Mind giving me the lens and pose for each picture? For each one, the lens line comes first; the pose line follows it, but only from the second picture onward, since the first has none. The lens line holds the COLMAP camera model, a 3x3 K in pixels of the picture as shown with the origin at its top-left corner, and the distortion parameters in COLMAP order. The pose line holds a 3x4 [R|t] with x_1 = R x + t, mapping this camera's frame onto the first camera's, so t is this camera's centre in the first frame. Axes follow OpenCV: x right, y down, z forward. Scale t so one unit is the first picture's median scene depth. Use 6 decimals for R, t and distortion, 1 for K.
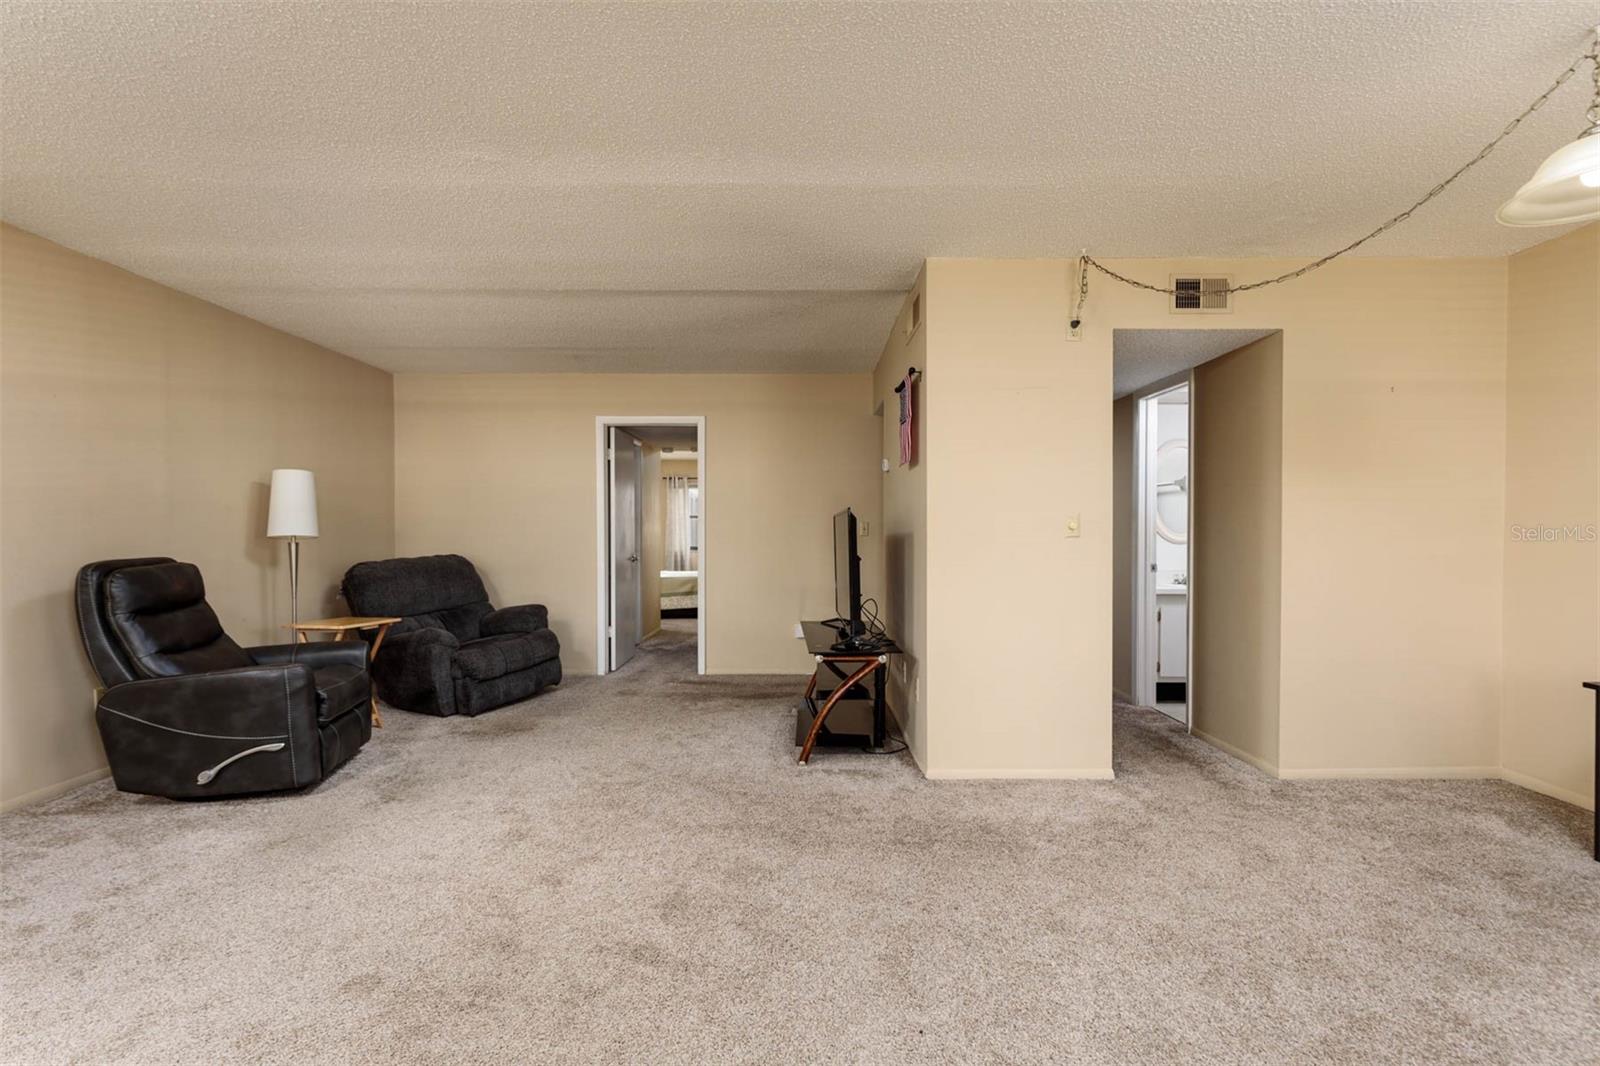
lens RADIAL K [[725.6, 0, 788.1], [0, 725.6, 539.4], [0, 0, 1]] dist [0.004196, 0.000313]
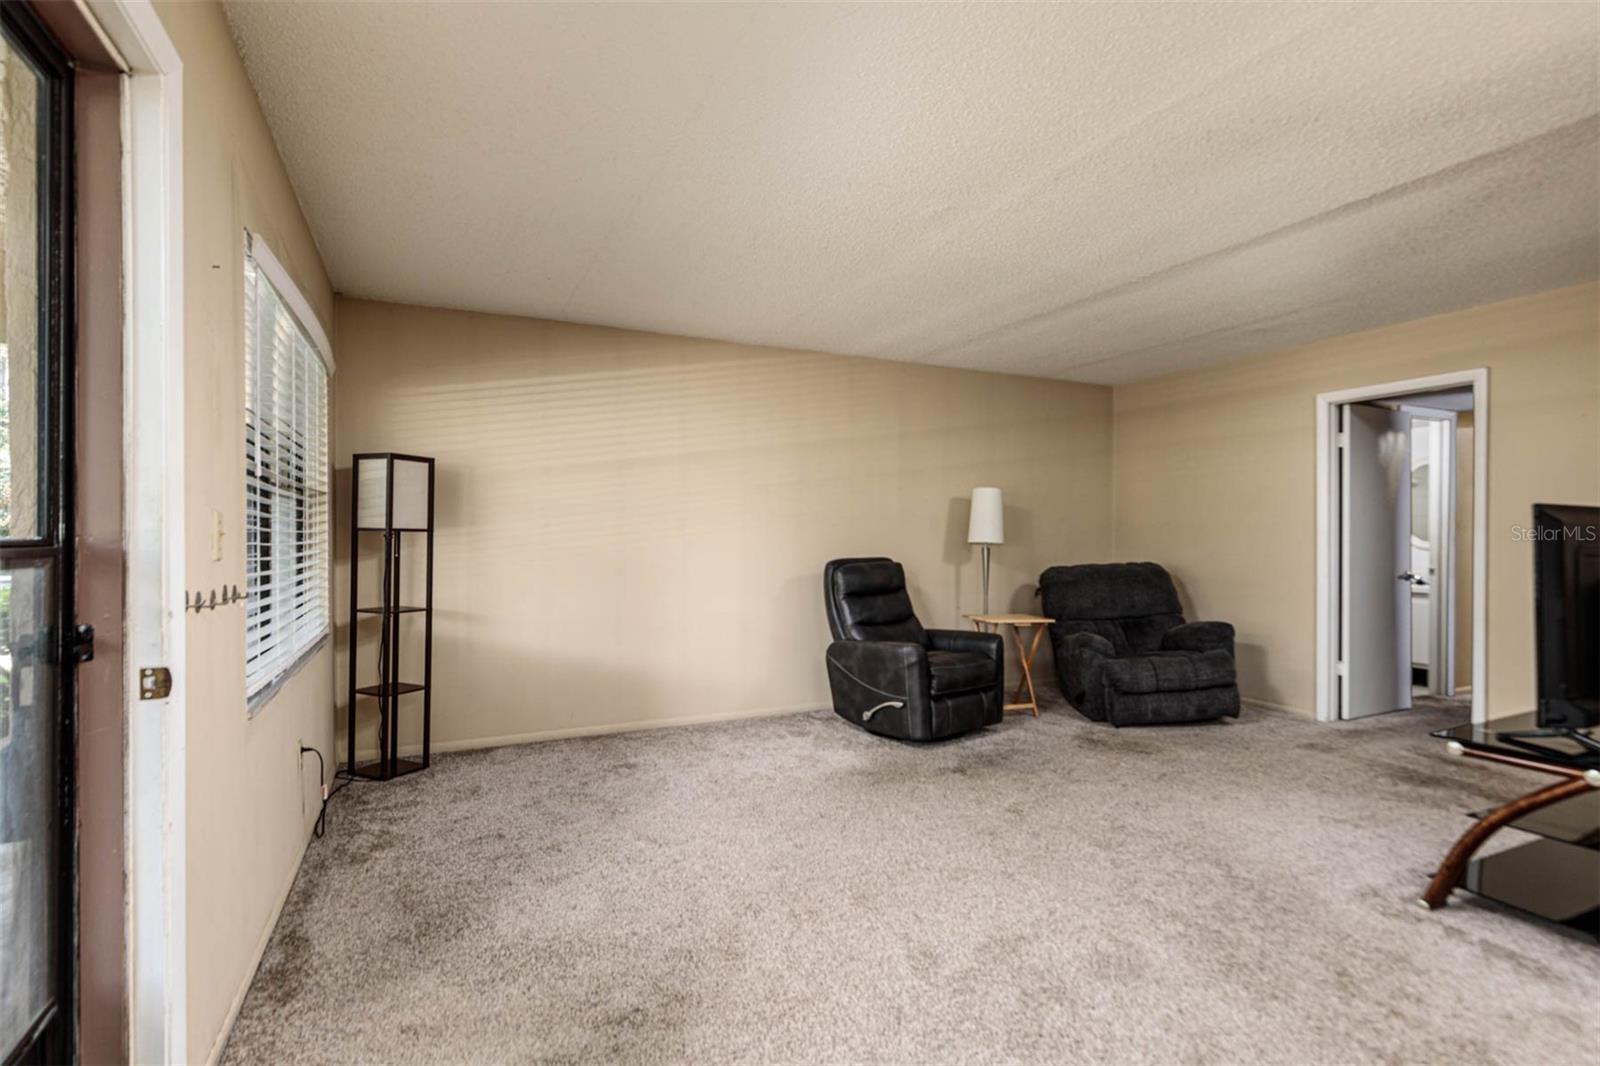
lens RADIAL K [[750.9, 0, 802.3], [0, 750.9, 539.9], [0, 0, 1]] dist [-0.000399, 0.000756]
pose [[0.444184, 0.004970, -0.895922, 0.370889], [-0.008771, 0.999961, 0.001199, -0.010092], [0.895893, 0.007325, 0.444210, 0.210278]]
